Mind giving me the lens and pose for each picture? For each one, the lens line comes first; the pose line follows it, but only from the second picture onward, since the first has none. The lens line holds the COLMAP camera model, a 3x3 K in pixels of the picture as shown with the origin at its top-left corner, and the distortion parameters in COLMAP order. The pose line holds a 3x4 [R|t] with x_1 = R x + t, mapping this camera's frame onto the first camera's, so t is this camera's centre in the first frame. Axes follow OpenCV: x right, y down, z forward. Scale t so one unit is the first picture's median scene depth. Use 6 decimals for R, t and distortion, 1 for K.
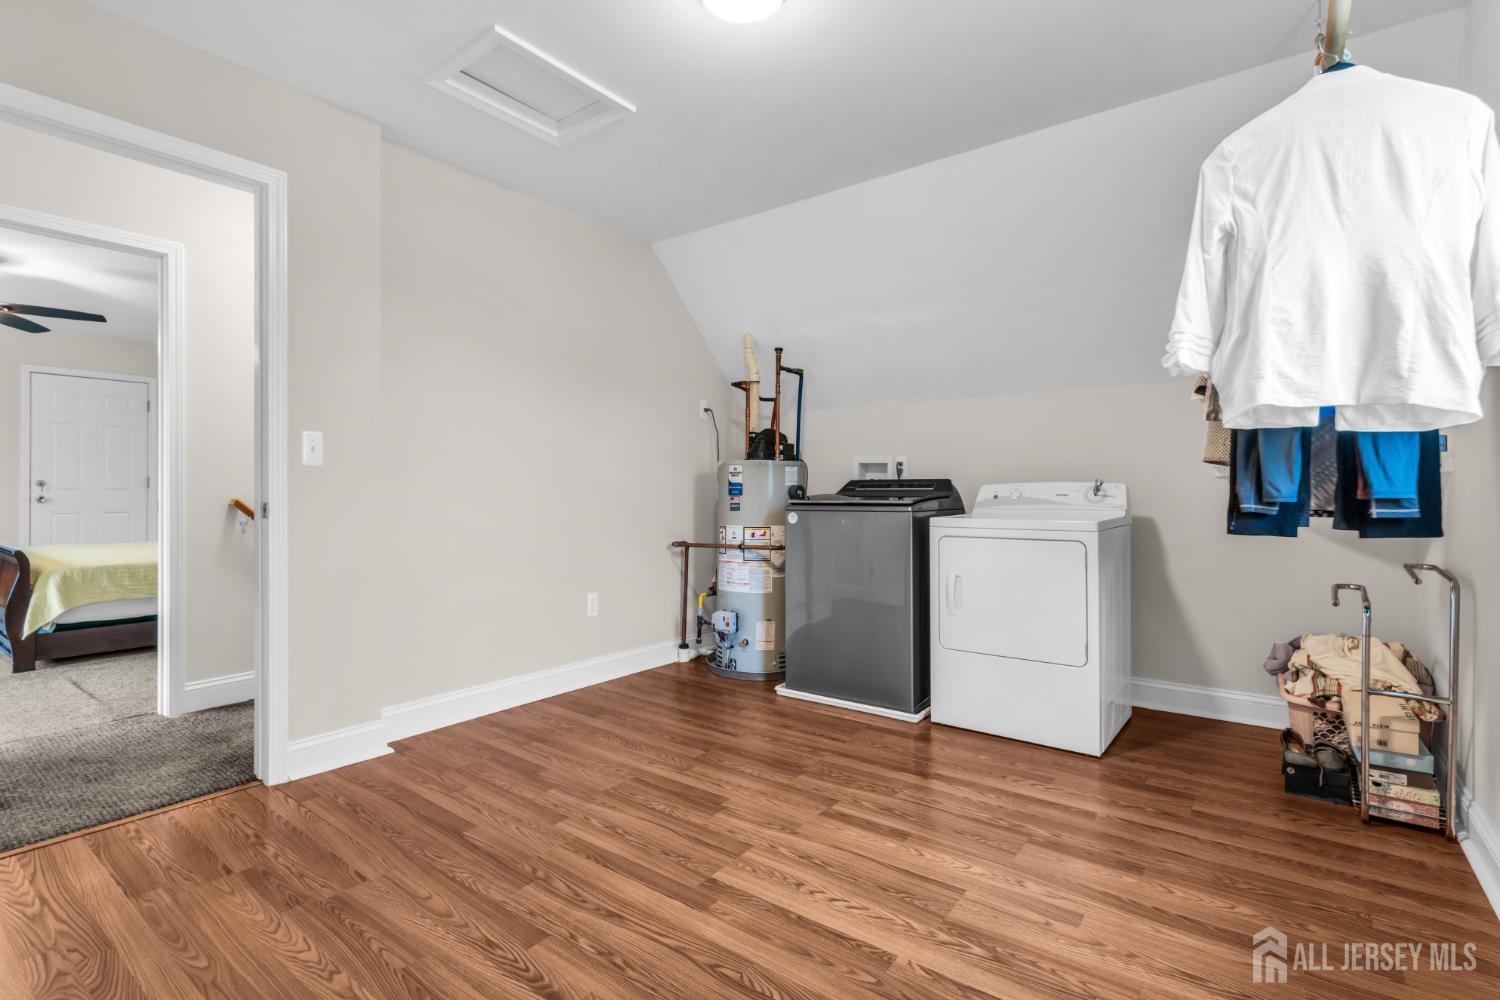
lens RADIAL K [[720.6, 0, 751.5], [0, 720.6, 496.1], [0, 0, 1]] dist [0.001647, -0.000340]
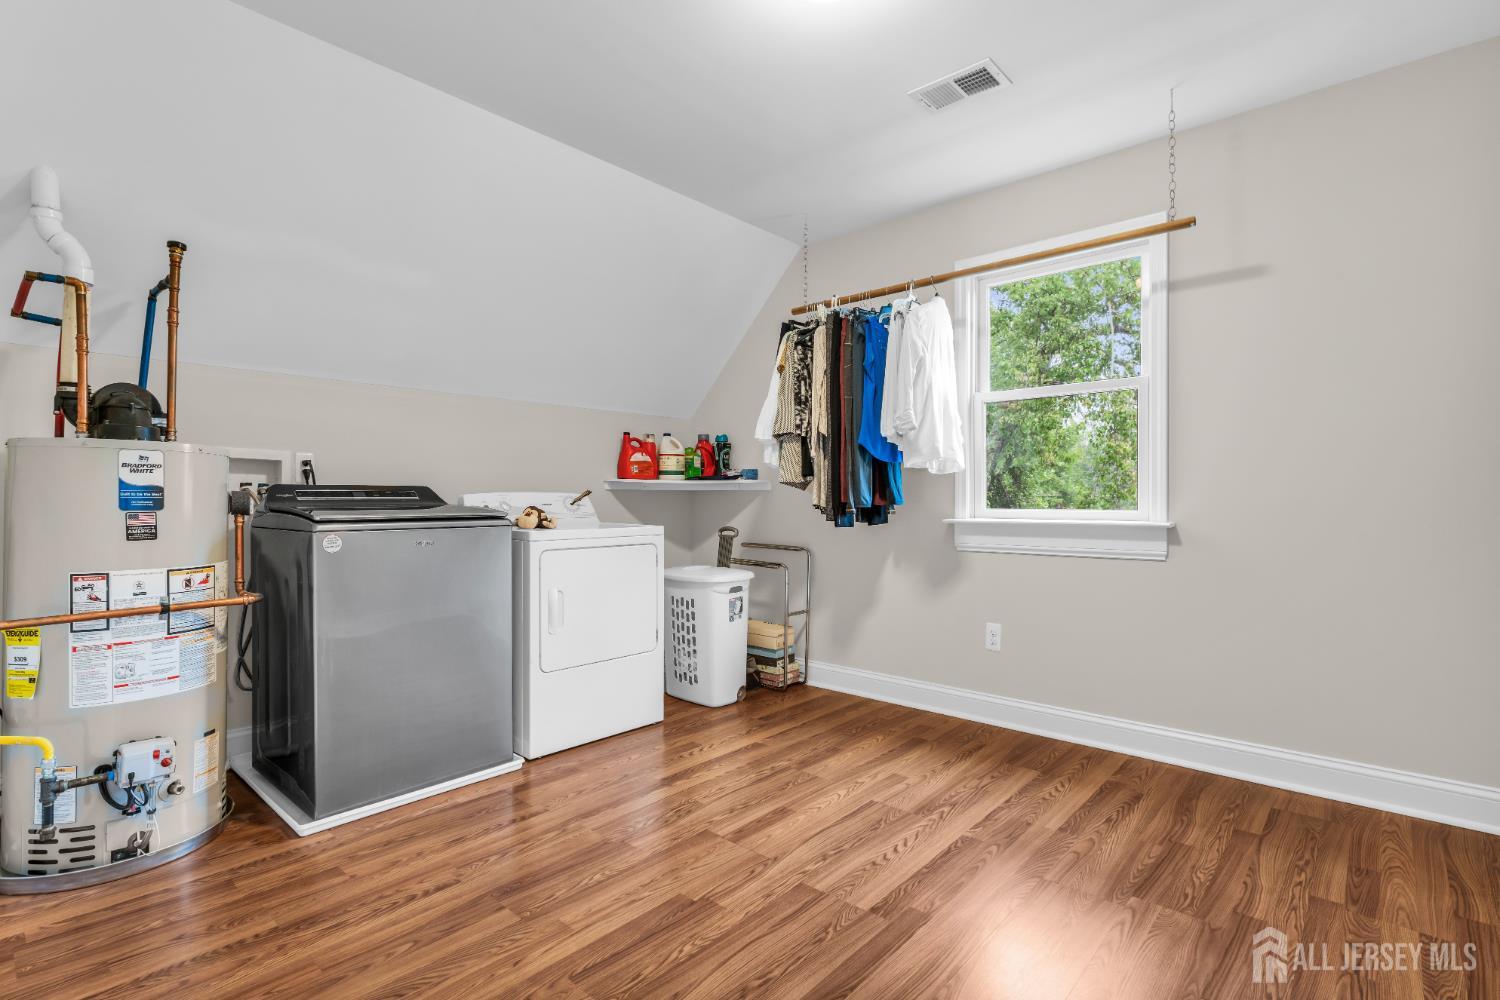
lens RADIAL K [[720.6, 0, 751.5], [0, 720.6, 496.1], [0, 0, 1]] dist [0.001647, -0.000340]
pose [[0.071078, 0.001959, 0.997469, -0.765272], [0.003933, 0.999990, -0.002244, -0.012624], [-0.997463, 0.004082, 0.071069, 0.814653]]
